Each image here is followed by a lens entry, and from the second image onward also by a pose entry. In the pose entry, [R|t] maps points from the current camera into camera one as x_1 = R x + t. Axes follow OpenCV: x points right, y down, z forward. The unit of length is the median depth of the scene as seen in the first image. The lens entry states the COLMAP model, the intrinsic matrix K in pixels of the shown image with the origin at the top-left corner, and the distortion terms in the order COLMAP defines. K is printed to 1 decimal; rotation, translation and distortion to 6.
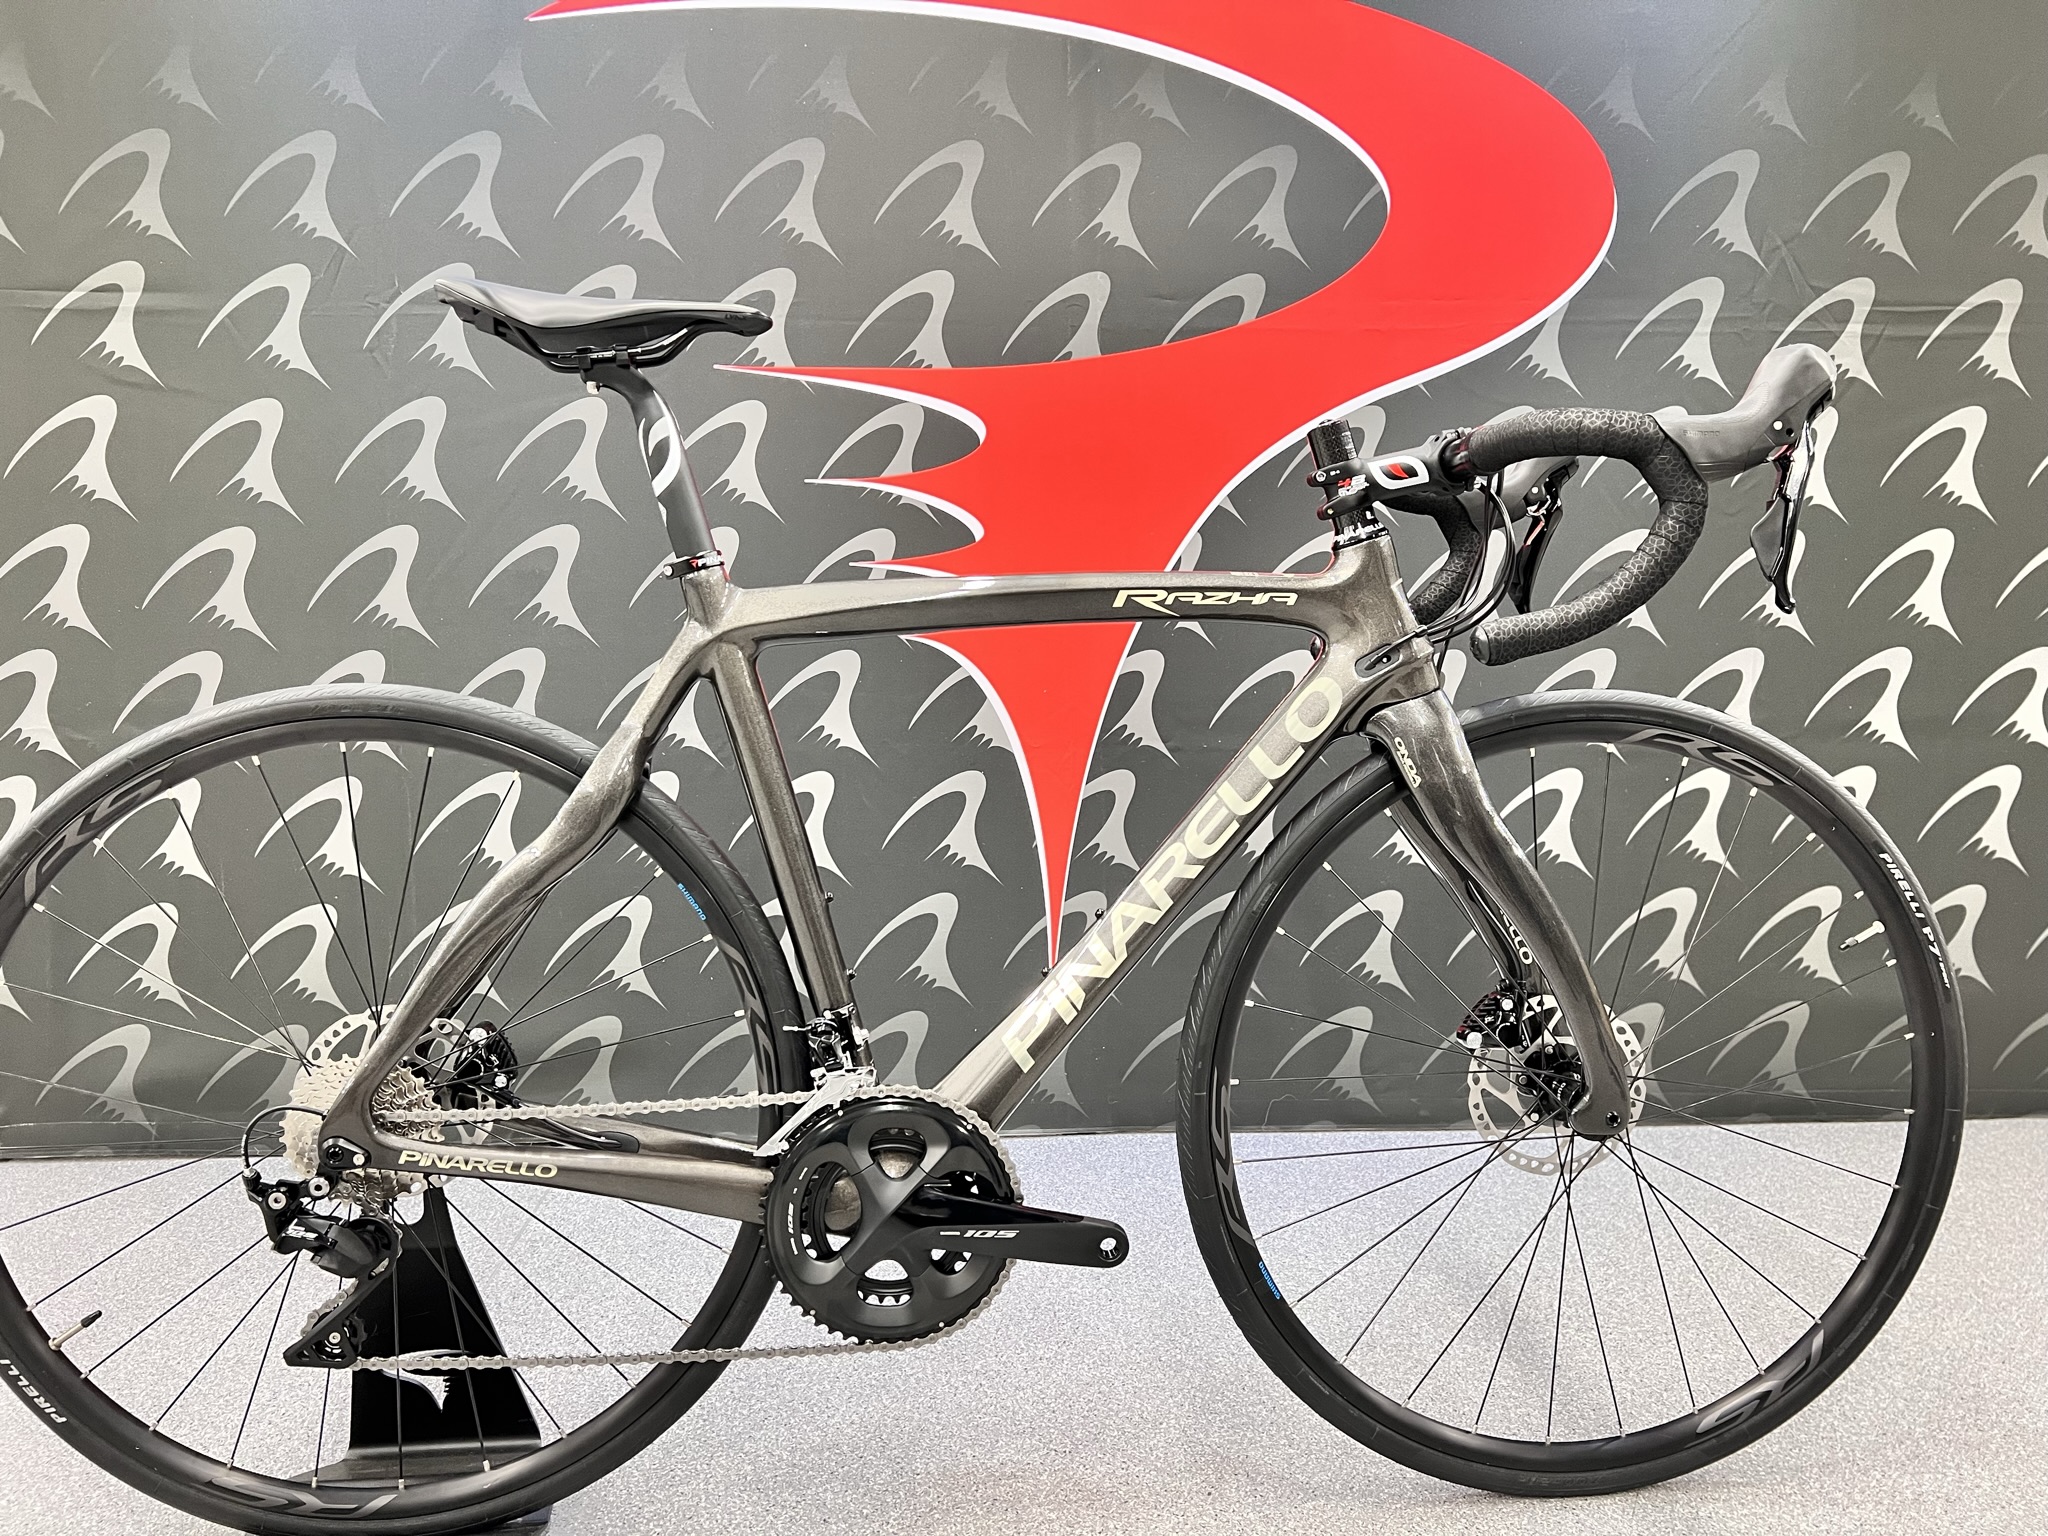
lens RADIAL K [[1553.7, 0, 1025.0], [0, 1553.7, 790.9], [0, 0, 1]] dist [0.094475, -0.142149]
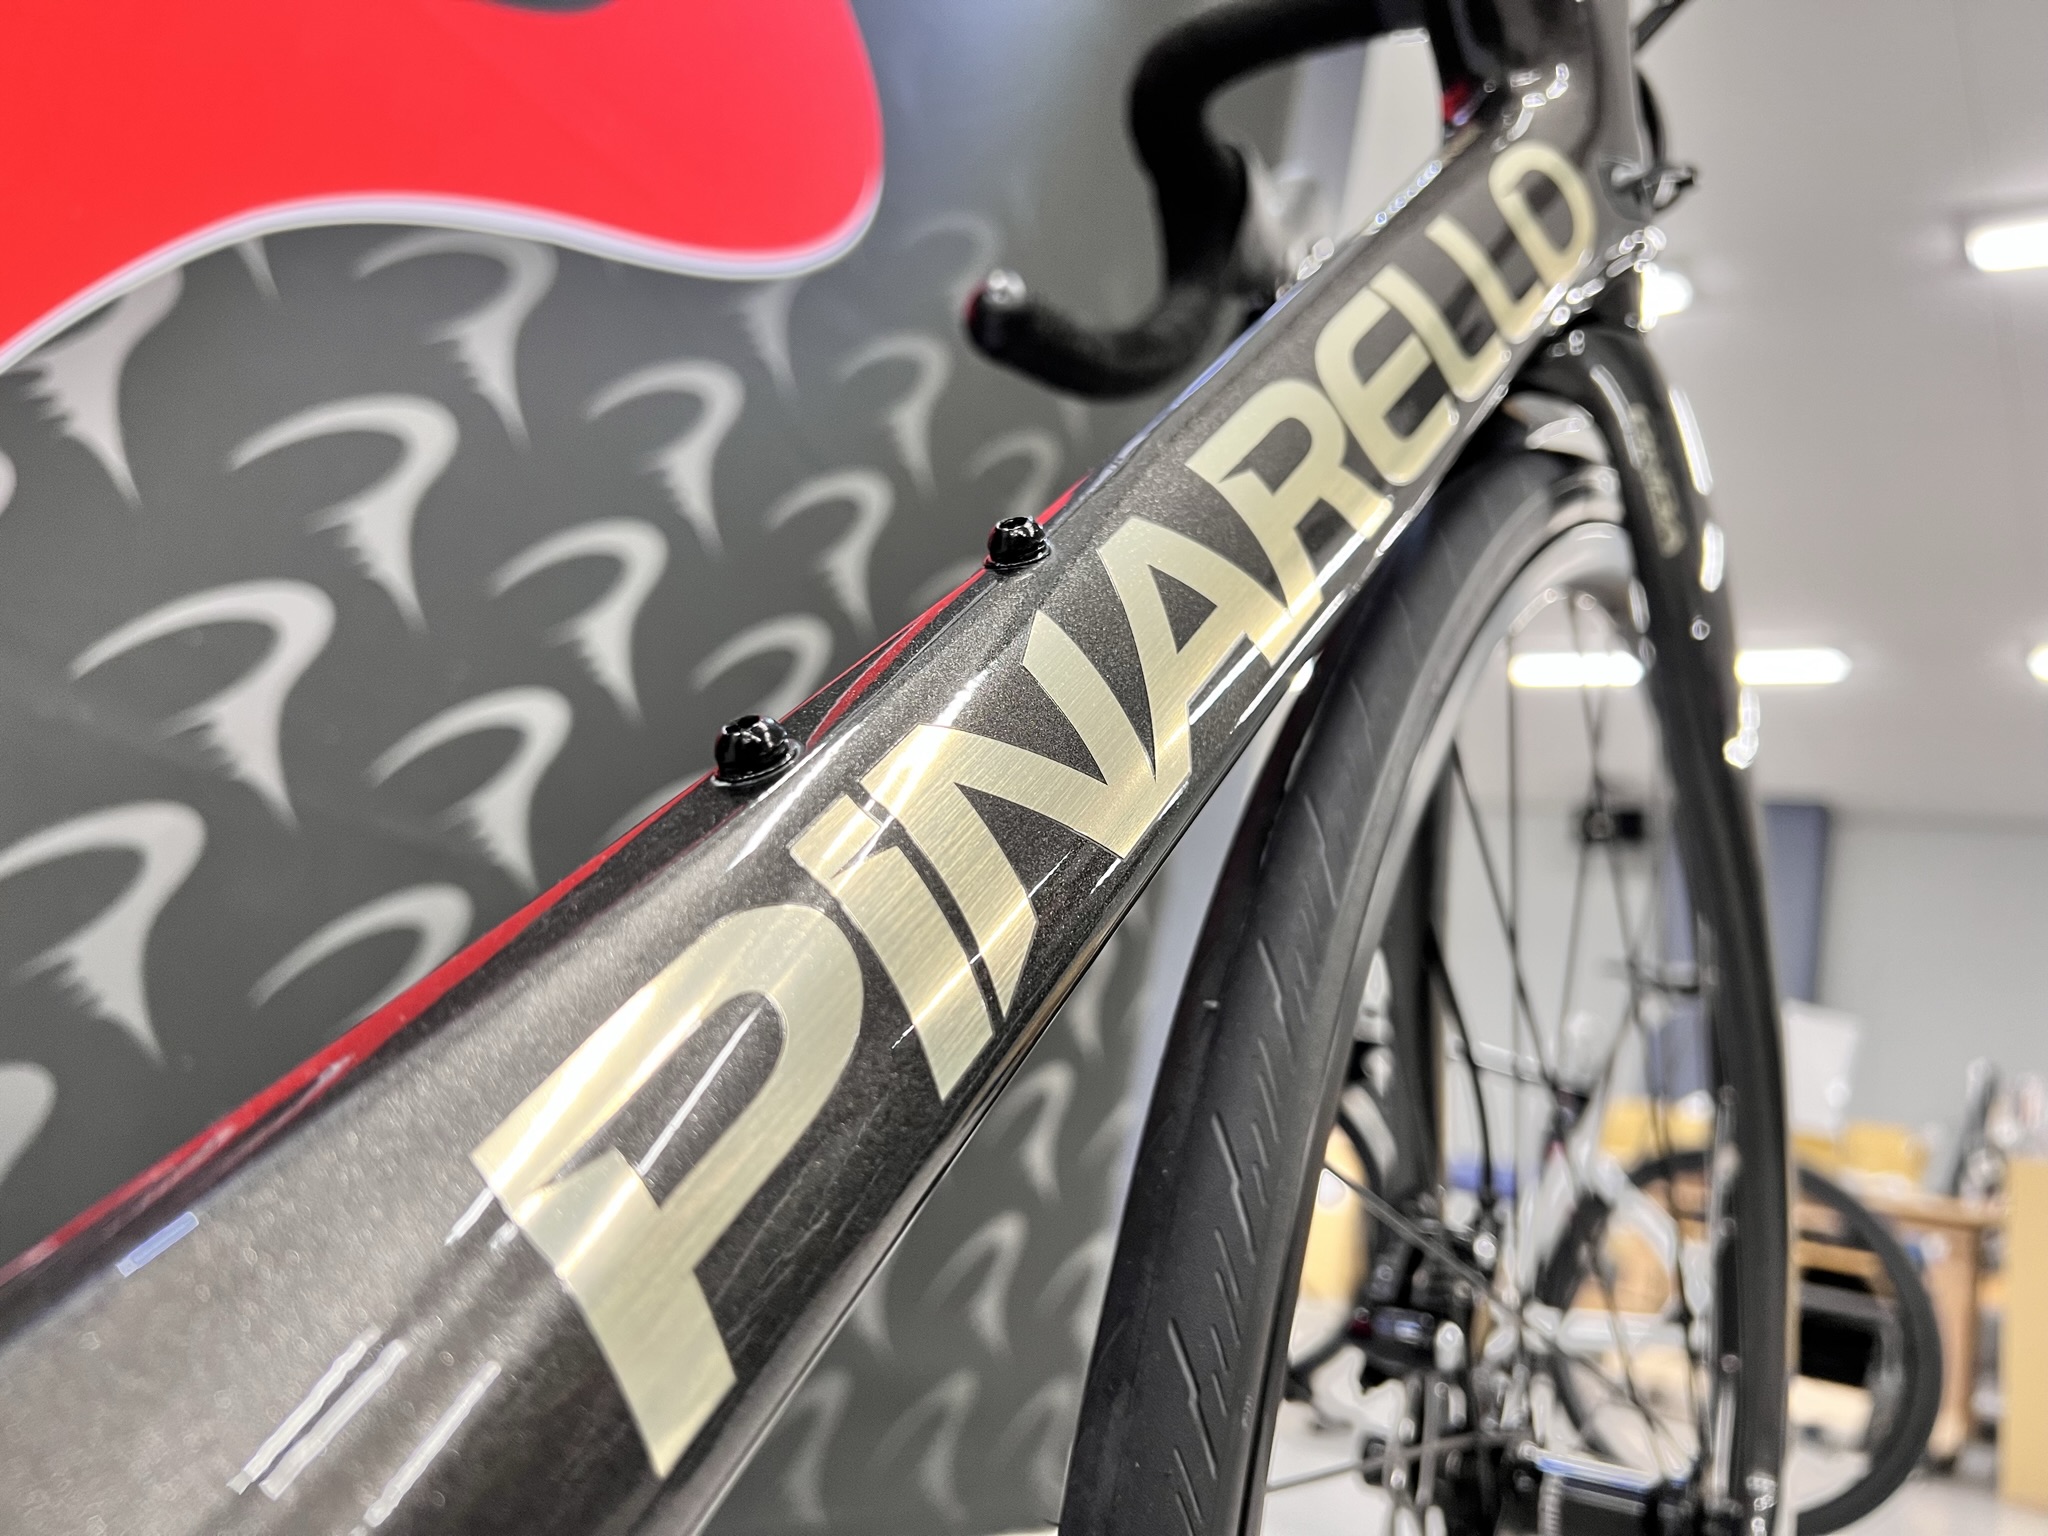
lens RADIAL K [[1553.7, 0, 1025.0], [0, 1553.7, 790.9], [0, 0, 1]] dist [0.094475, -0.142149]
pose [[0.588434, 0.294669, 0.752938, -0.083879], [-0.095726, 0.950066, -0.297005, 0.164839], [-0.802858, 0.102692, 0.587259, 0.905932]]
